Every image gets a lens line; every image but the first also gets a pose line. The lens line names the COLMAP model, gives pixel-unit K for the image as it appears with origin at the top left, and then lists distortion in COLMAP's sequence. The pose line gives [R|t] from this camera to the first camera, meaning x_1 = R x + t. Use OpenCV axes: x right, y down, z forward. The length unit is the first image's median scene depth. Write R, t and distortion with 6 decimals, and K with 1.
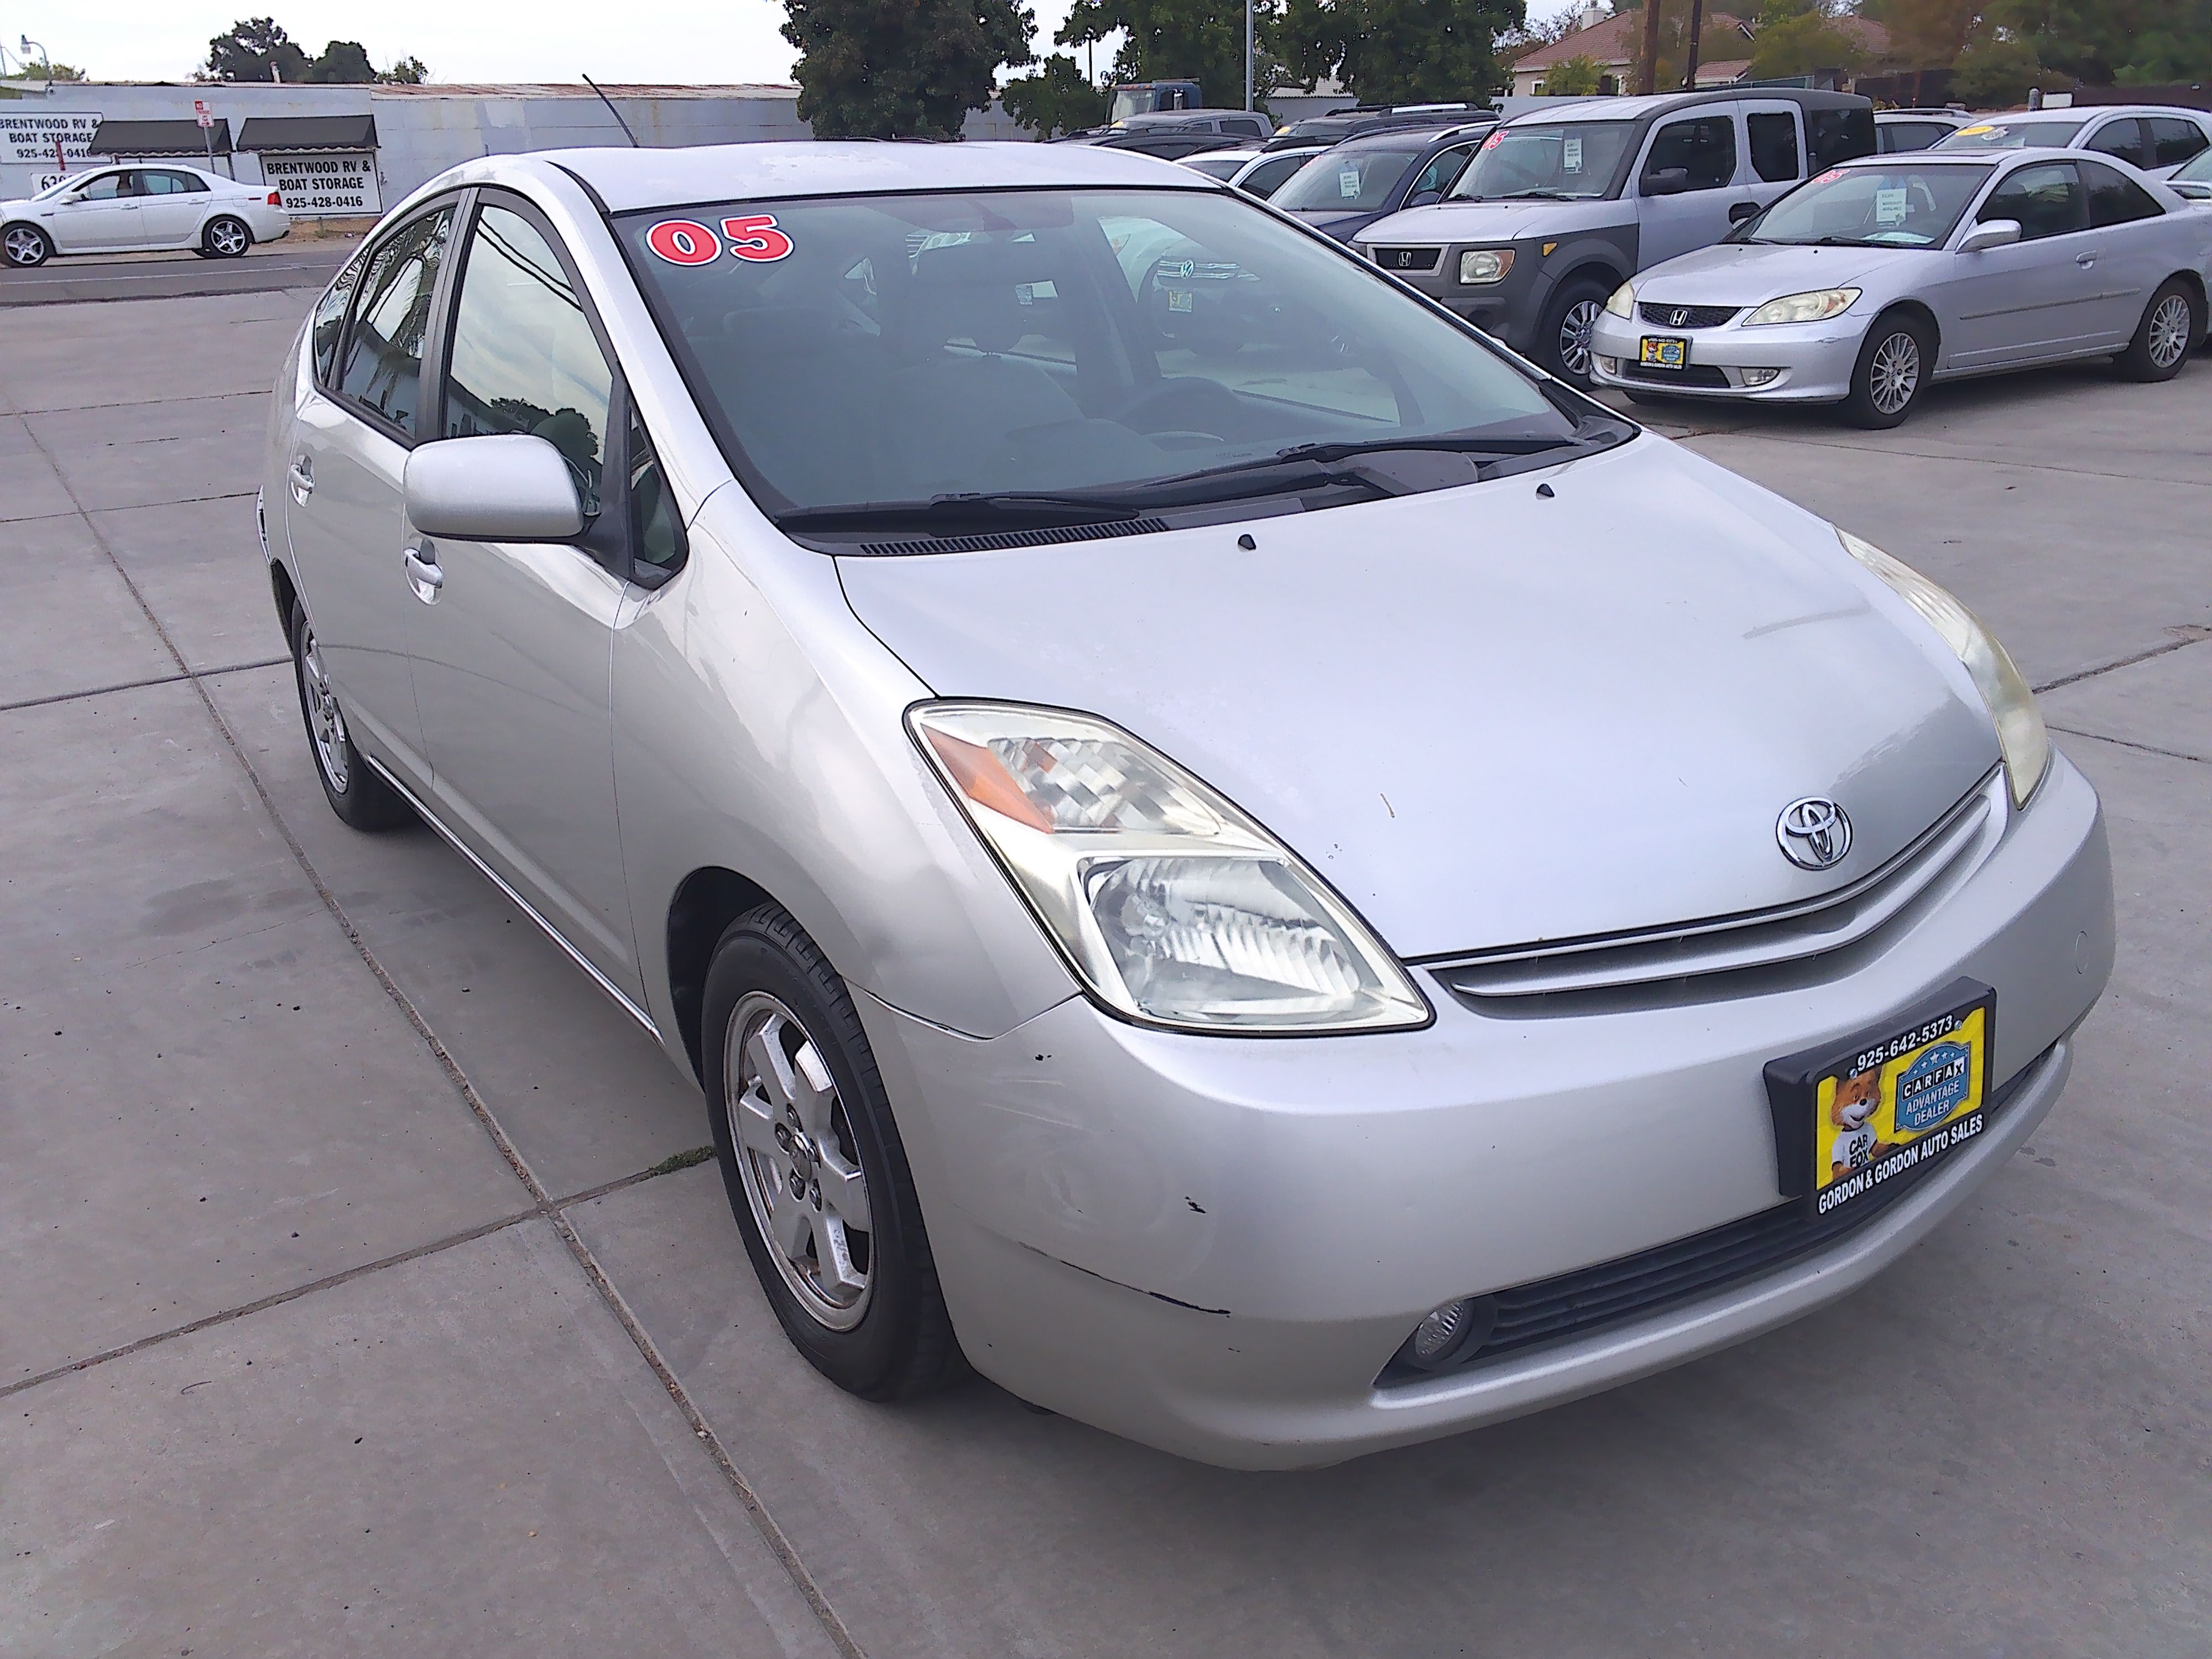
lens RADIAL K [[1717.0, 0, 1106.0], [0, 1717.0, 829.5], [0, 0, 1]] dist [0.043627, -0.068760]
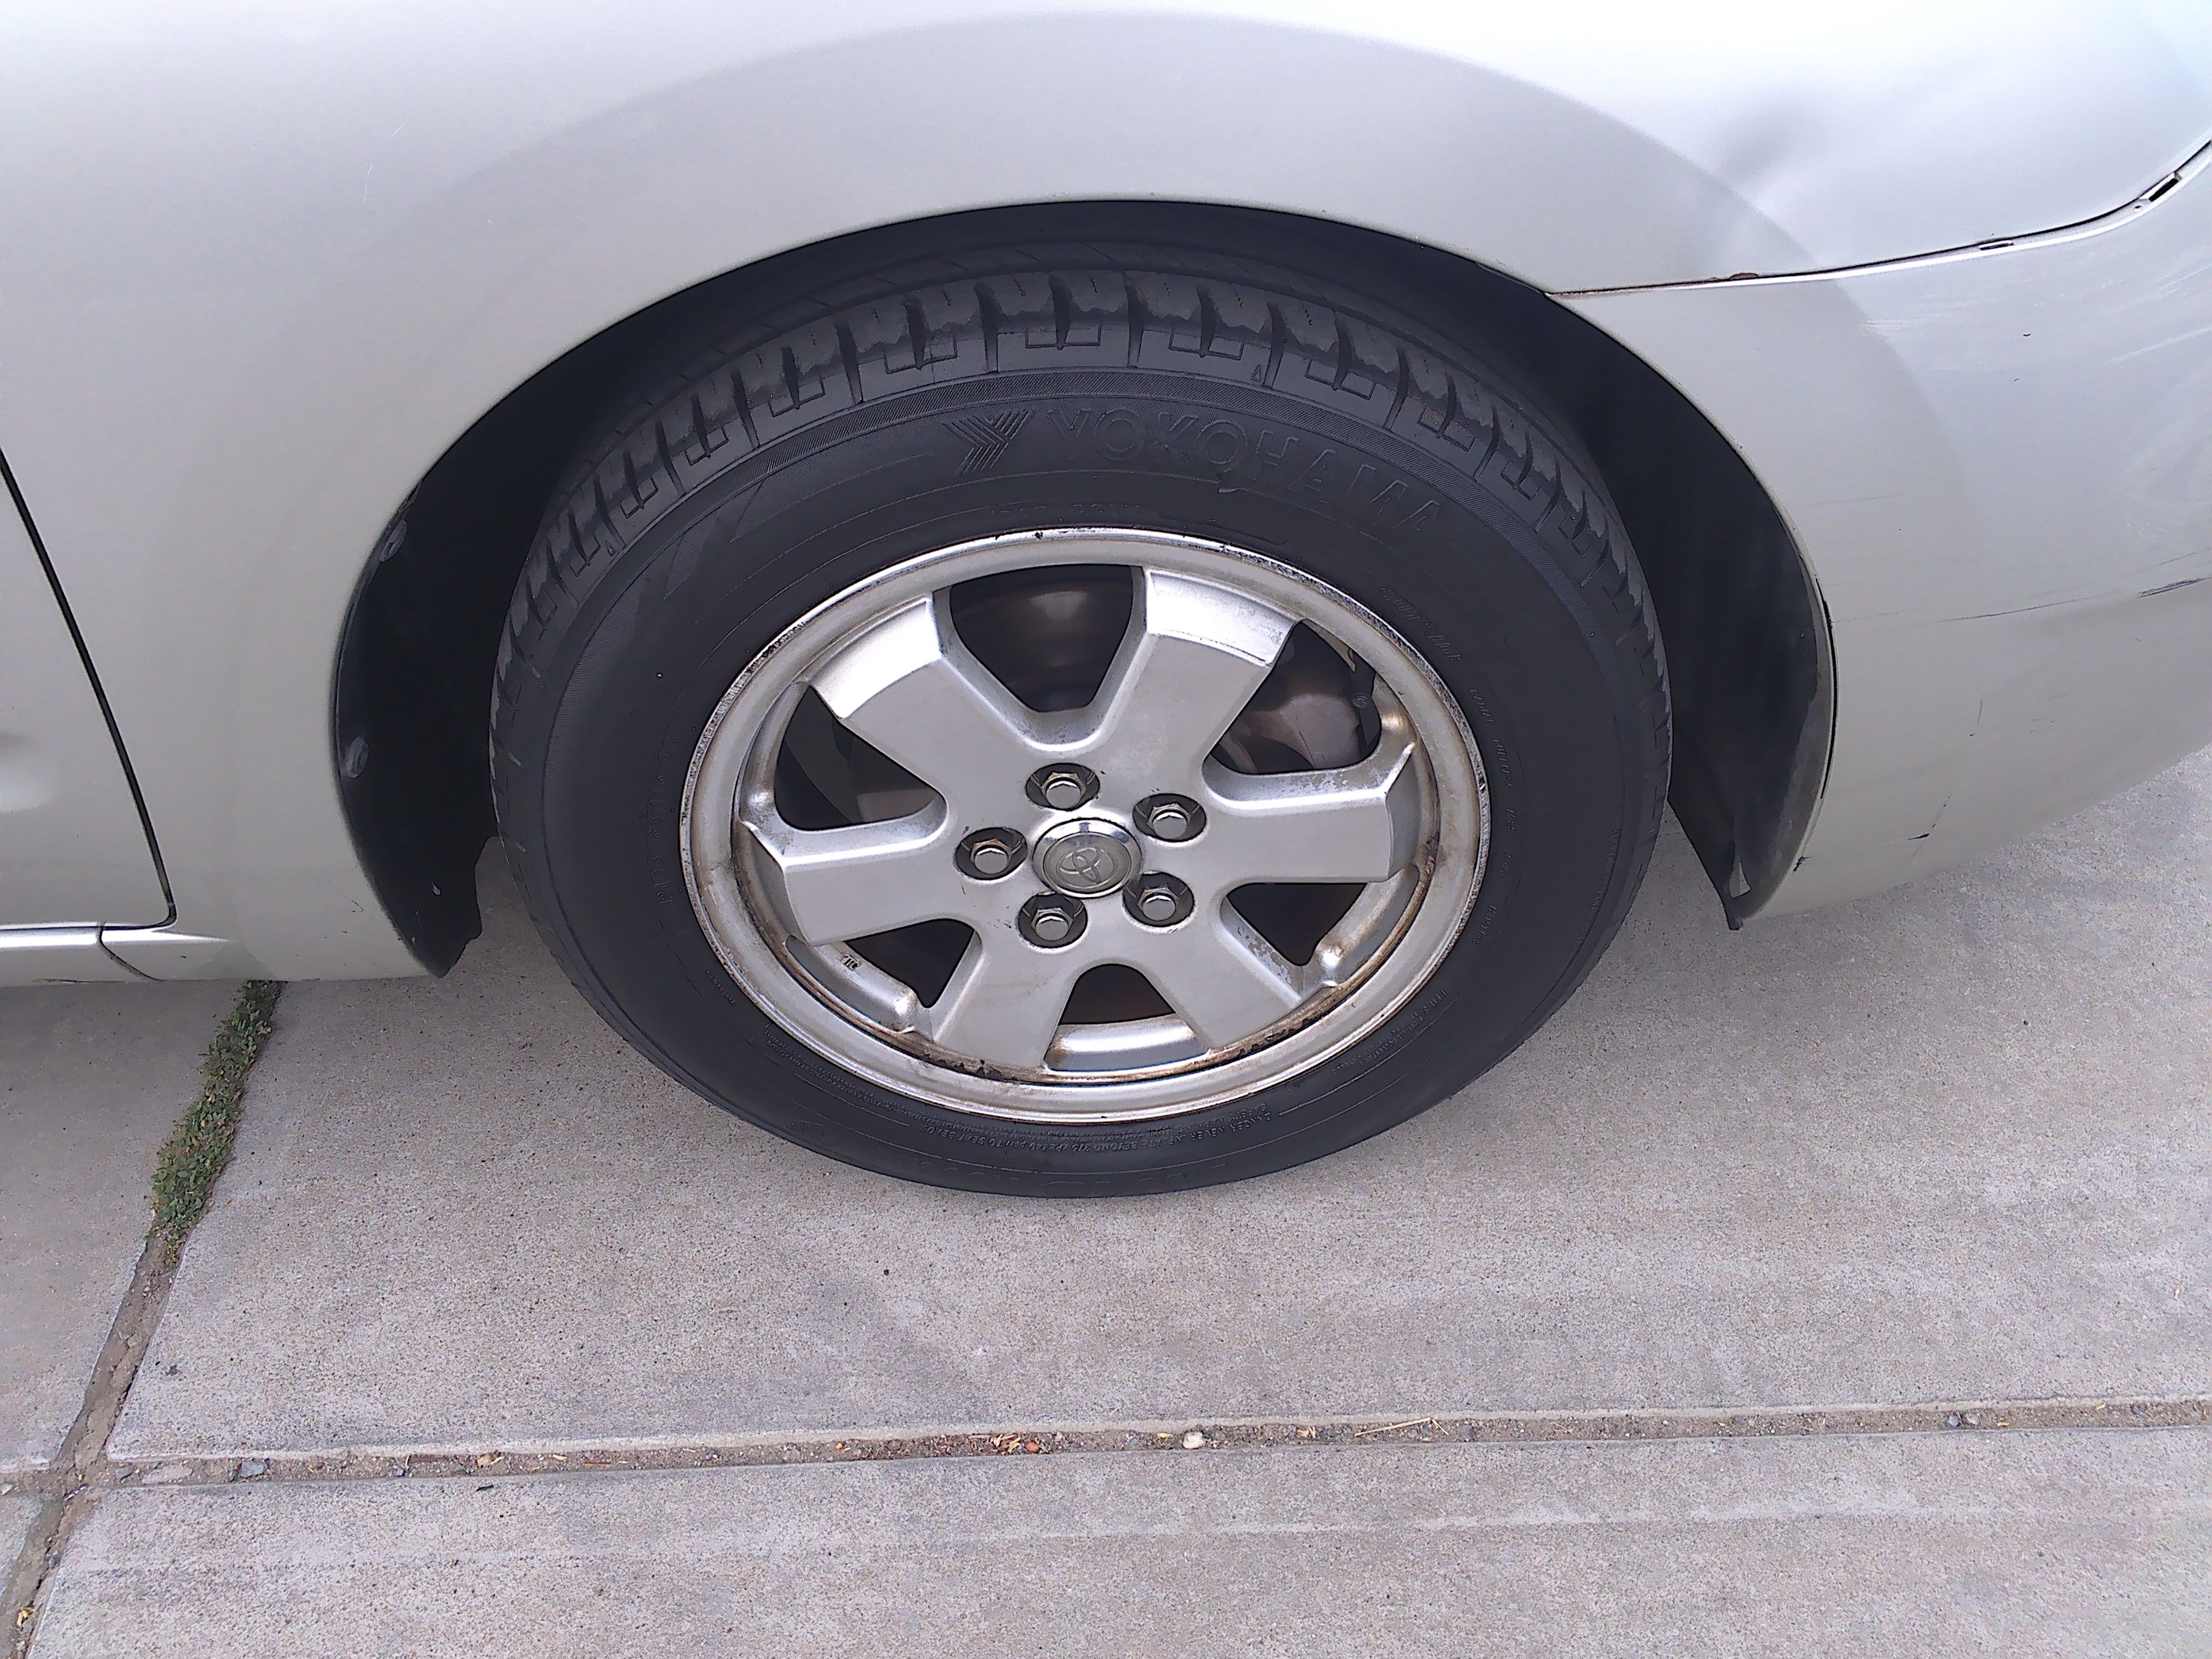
lens RADIAL K [[1717.0, 0, 1106.0], [0, 1717.0, 829.5], [0, 0, 1]] dist [0.043627, -0.068760]
pose [[0.539417, -0.569763, 0.619999, -0.484720], [0.291744, 0.817161, 0.497125, -0.032740], [-0.789883, -0.087277, 0.607016, 0.812019]]
